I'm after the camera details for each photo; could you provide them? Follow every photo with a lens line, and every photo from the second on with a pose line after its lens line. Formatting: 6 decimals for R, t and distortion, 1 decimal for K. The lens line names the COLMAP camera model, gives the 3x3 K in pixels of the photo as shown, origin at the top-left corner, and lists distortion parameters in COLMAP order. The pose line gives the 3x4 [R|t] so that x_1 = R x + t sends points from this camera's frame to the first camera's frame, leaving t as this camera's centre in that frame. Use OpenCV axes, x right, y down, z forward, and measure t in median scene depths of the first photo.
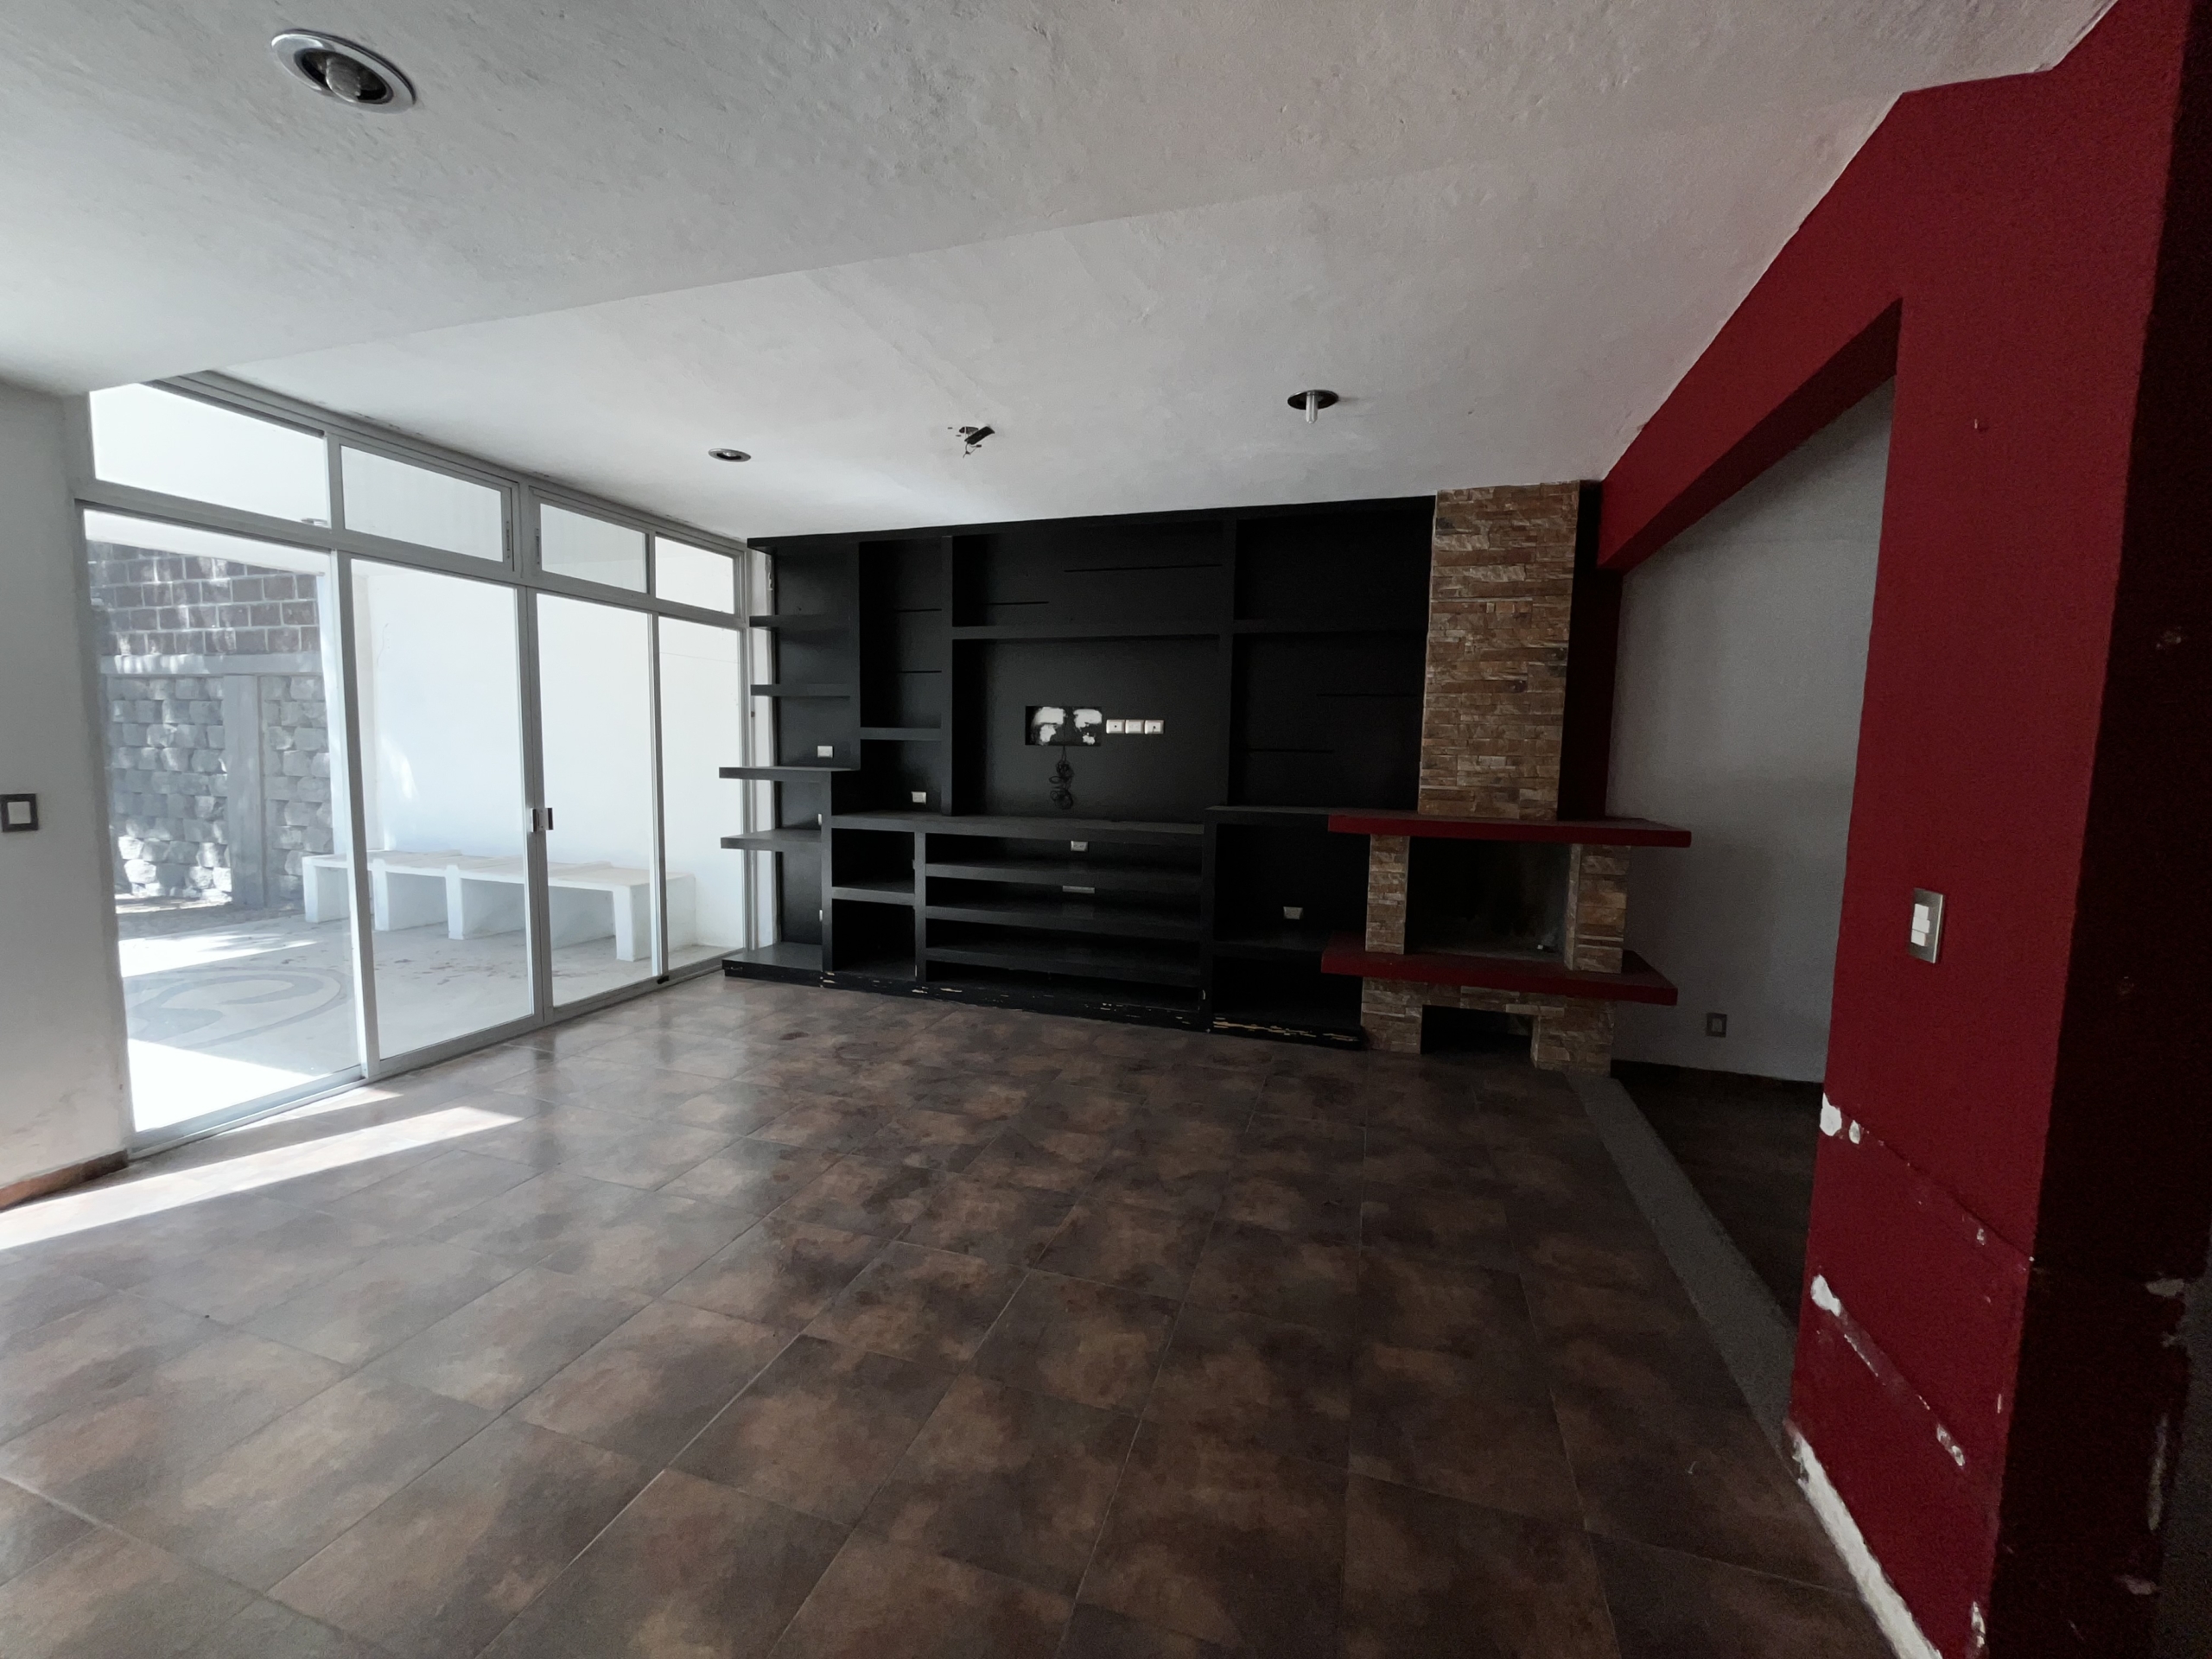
lens RADIAL K [[879.1, 0, 1099.2], [0, 879.1, 827.3], [0, 0, 1]] dist [0.000696, 0.000009]
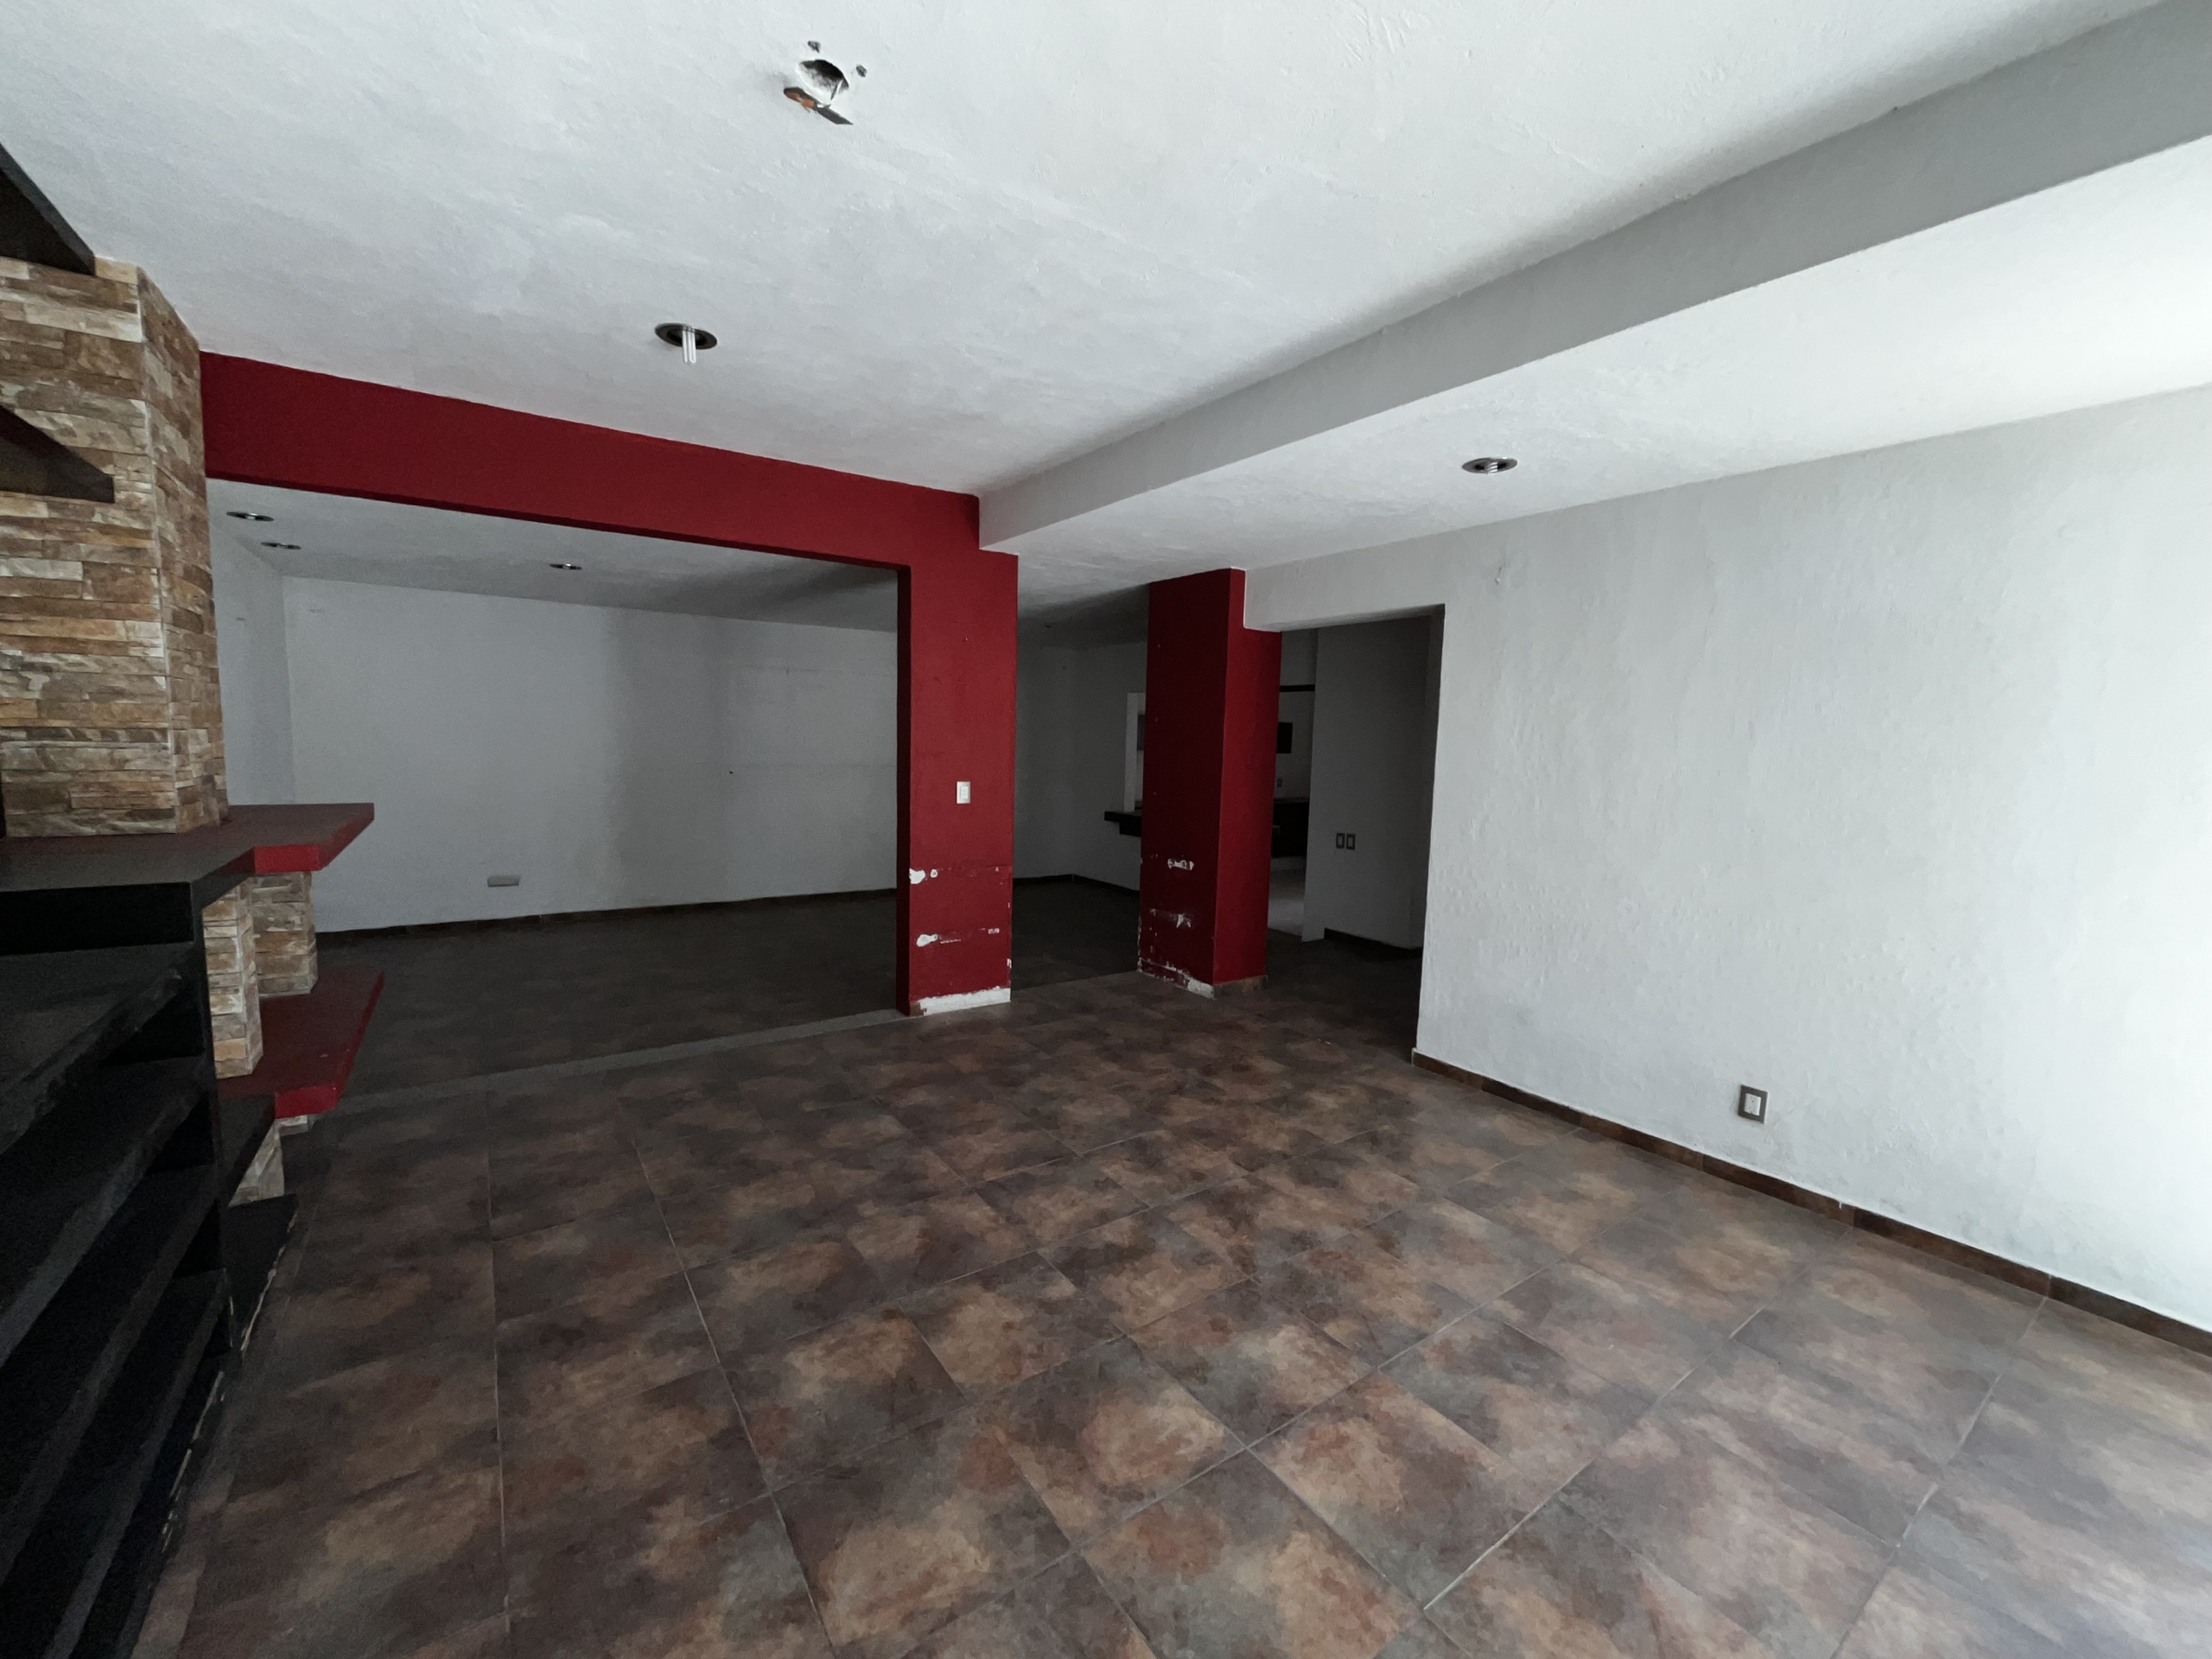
lens RADIAL K [[879.1, 0, 1110.2], [0, 879.1, 828.6], [0, 0, 1]] dist [0.000696, 0.000009]
pose [[-0.796630, -0.103479, 0.595545, -0.725972], [0.012192, 0.982287, 0.186986, -0.181317], [-0.604345, 0.156220, -0.781257, 1.654989]]
